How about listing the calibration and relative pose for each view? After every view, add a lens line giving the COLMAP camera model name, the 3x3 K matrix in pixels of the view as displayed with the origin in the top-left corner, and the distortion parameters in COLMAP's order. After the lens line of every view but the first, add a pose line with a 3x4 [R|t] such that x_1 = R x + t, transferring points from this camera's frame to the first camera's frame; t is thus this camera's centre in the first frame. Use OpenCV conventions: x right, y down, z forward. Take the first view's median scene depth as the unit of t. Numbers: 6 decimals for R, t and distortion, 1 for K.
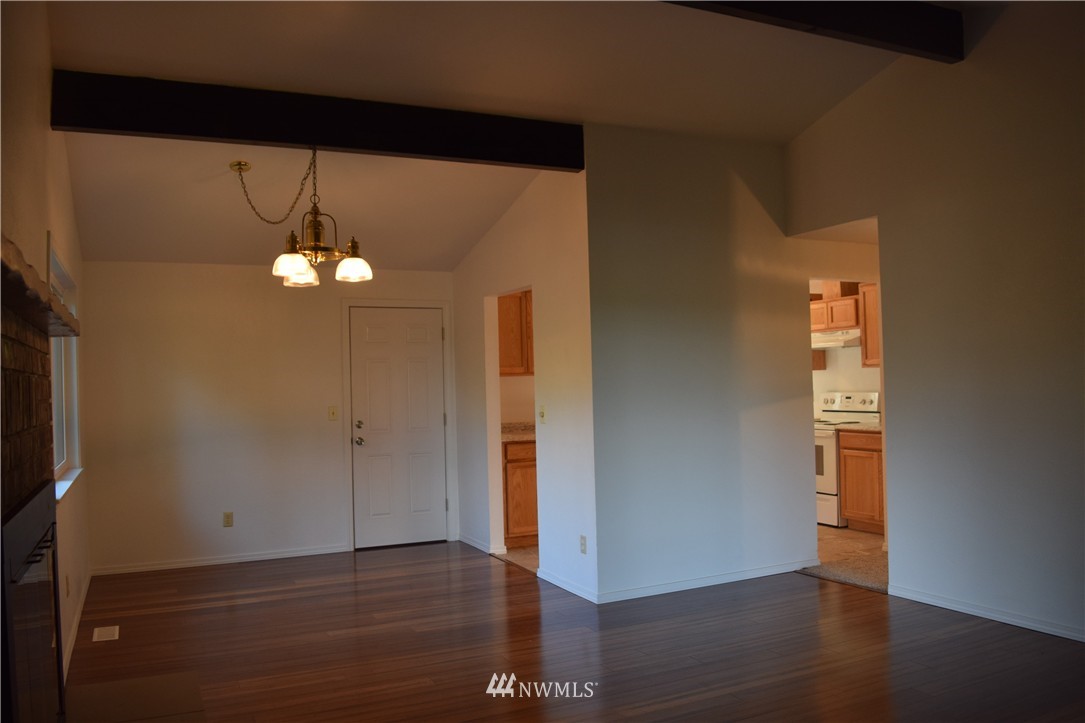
lens RADIAL K [[863.6, 0, 544.8], [0, 863.6, 367.4], [0, 0, 1]] dist [-0.058138, 0.002112]
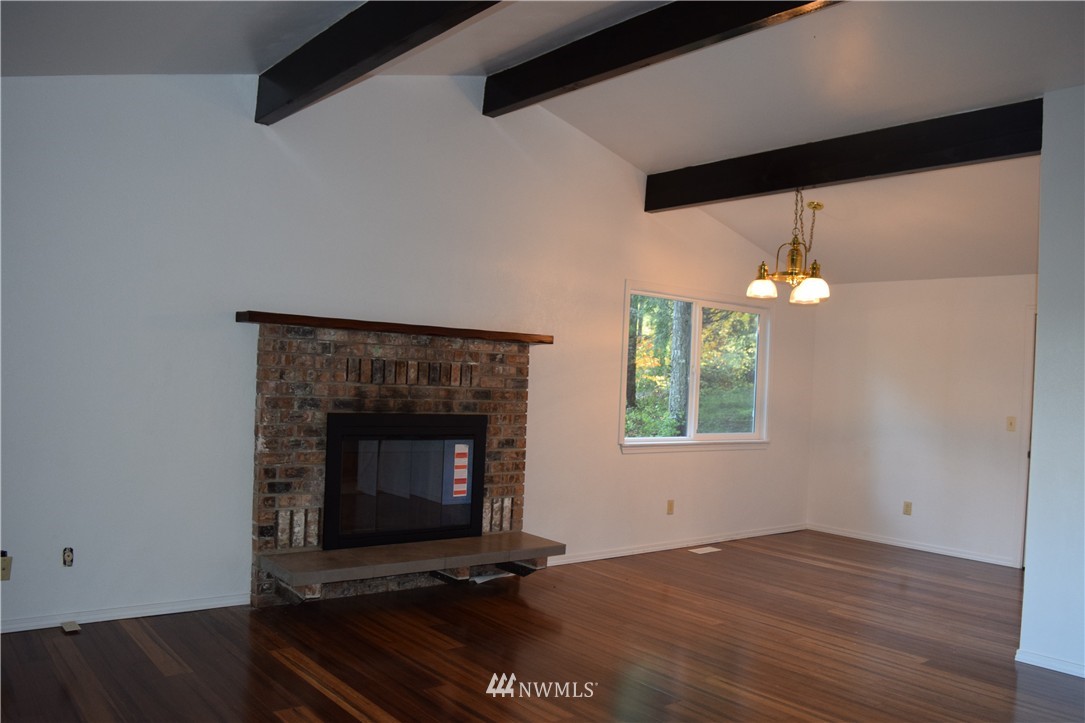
lens RADIAL K [[863.6, 0, 545.9], [0, 863.6, 358.5], [0, 0, 1]] dist [-0.058138, 0.002112]
pose [[0.250634, 0.019584, -0.967884, 0.813778], [-0.037685, 0.999235, 0.010460, -0.016195], [0.967348, 0.033853, 0.251180, 0.354696]]
